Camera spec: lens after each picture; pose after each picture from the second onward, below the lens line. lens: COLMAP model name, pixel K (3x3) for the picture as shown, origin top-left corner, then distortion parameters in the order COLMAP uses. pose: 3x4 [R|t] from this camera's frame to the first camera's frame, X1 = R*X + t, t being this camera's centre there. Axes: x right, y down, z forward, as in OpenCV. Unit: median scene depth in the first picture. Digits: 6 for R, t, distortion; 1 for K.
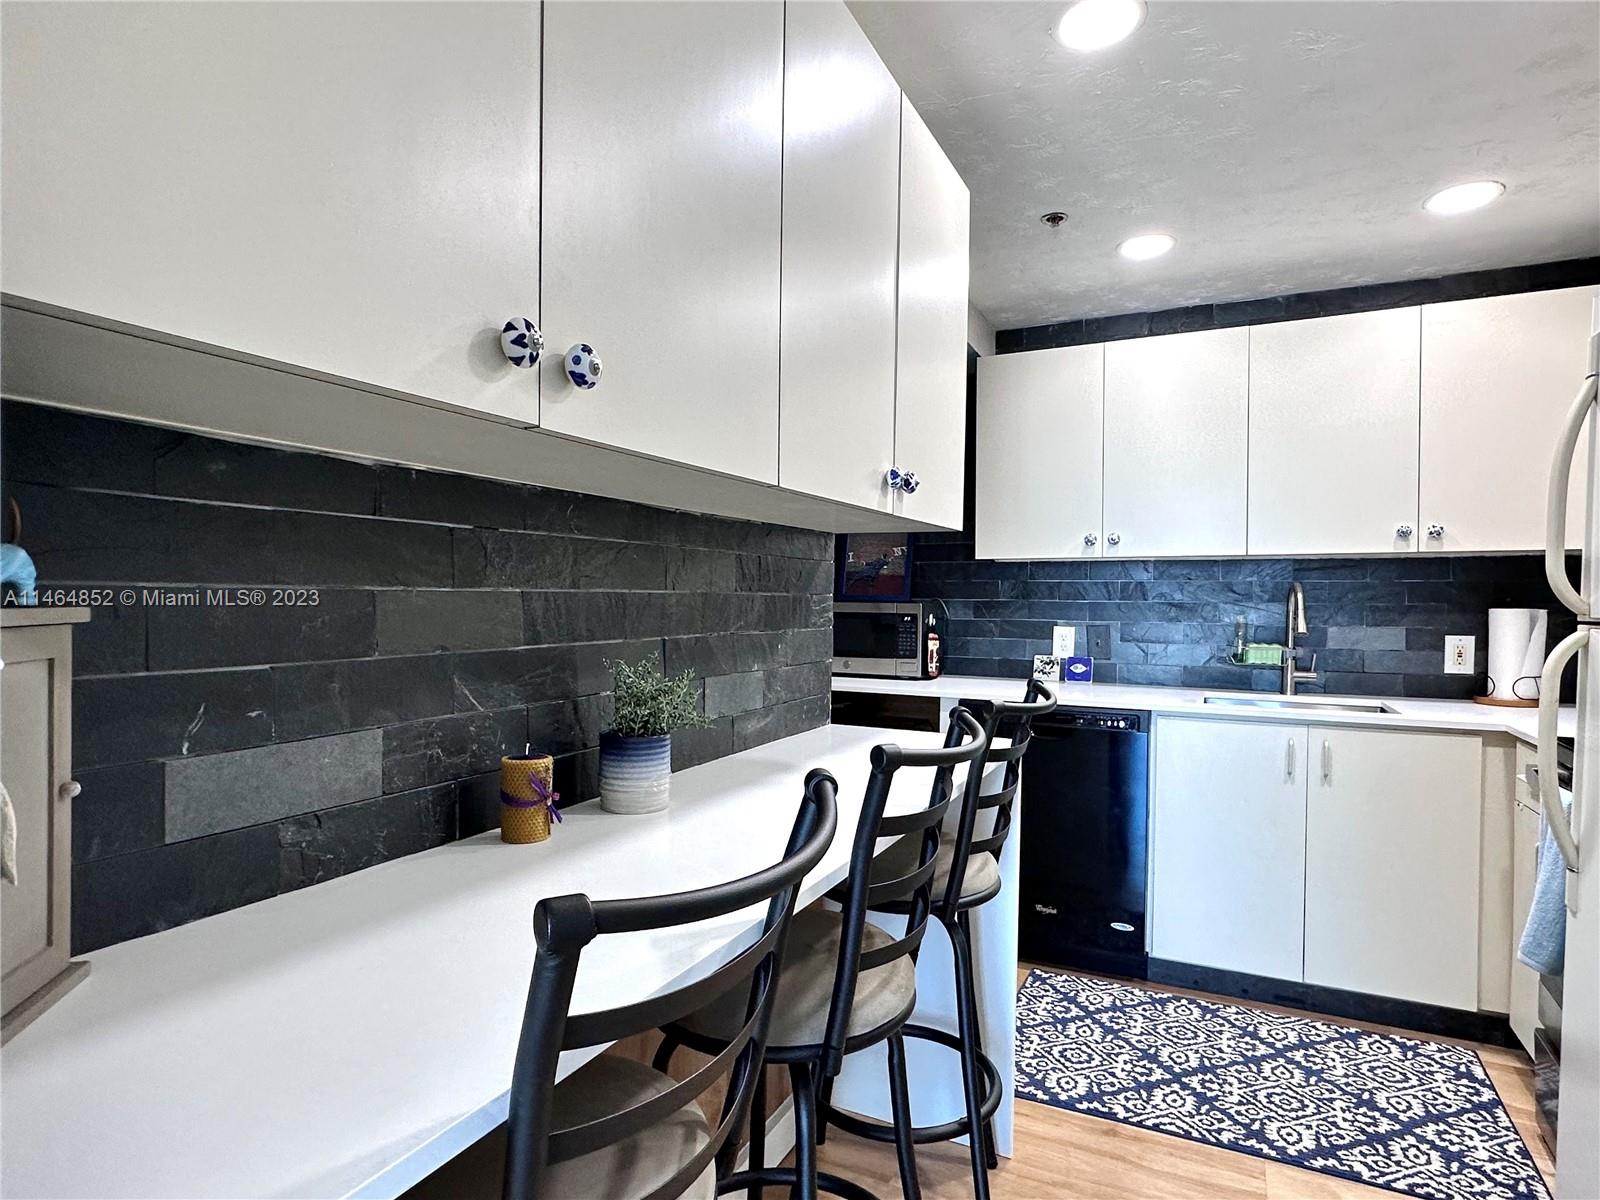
lens RADIAL K [[879.5, 0, 794.2], [0, 879.5, 610.4], [0, 0, 1]] dist [-0.003236, 0.000915]
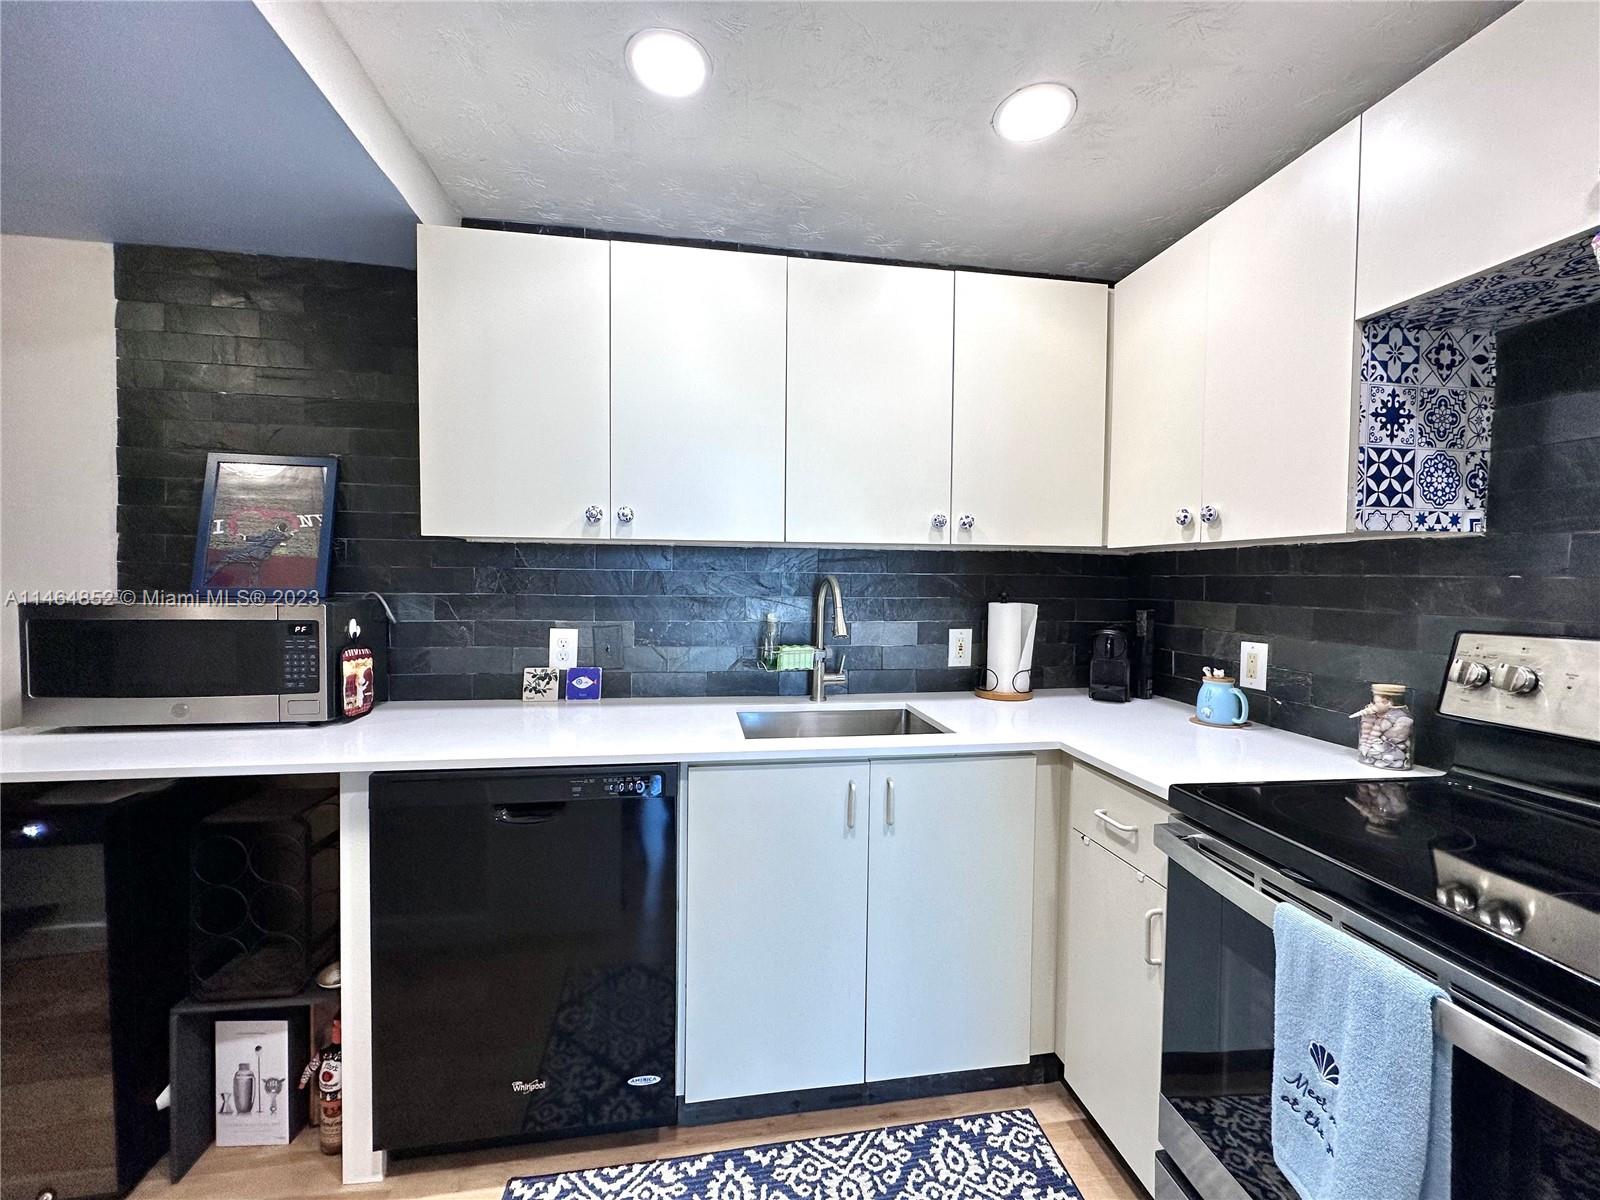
lens RADIAL K [[637.1, 0, 800.0], [0, 637.1, 600.0], [0, 0, 1]] dist [-0.005386, 0.000420]
pose [[0.817713, -0.018644, 0.575325, 0.179336], [0.003387, 0.999614, 0.027580, -0.024452], [-0.575617, -0.020604, 0.817460, 0.490278]]
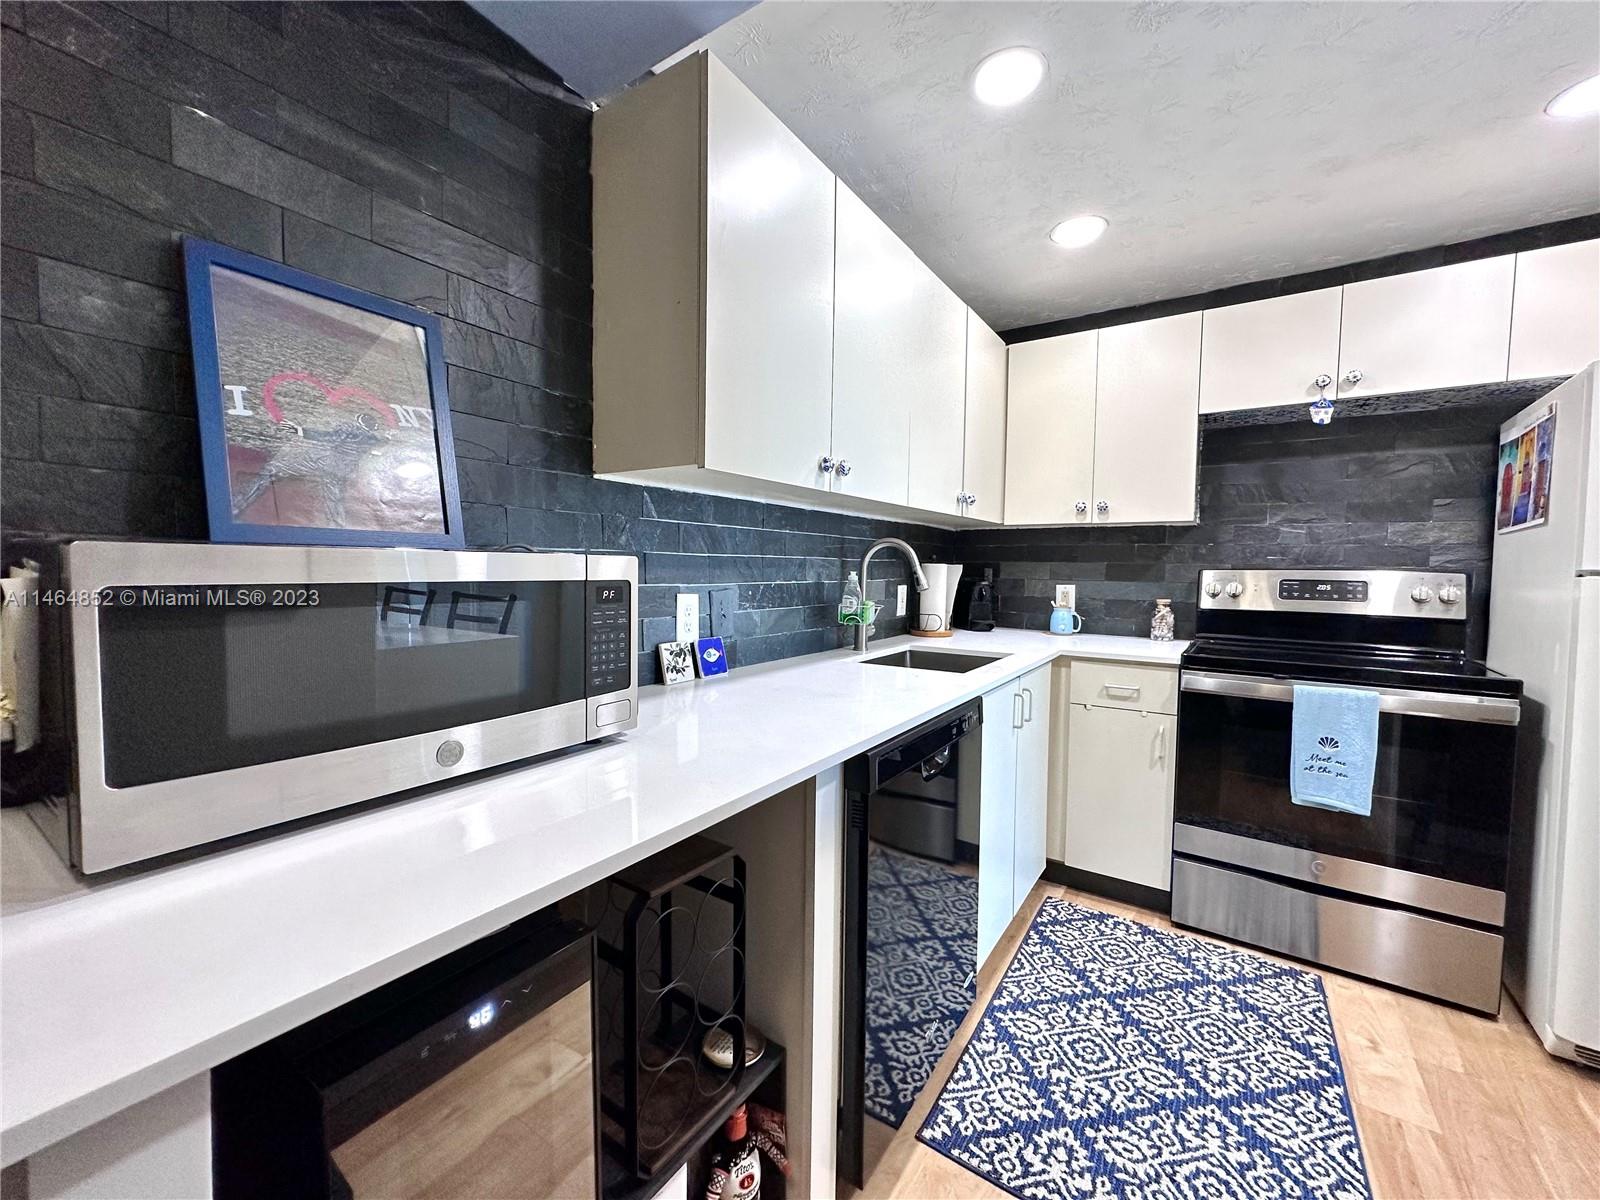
lens RADIAL K [[637.1, 0, 800.0], [0, 637.1, 600.0], [0, 0, 1]] dist [-0.005386, 0.000420]
pose [[0.141746, -0.060318, 0.988064, -0.162201], [0.003616, 0.998167, 0.060416, -0.005563], [-0.989896, -0.004991, 0.141705, 0.980021]]
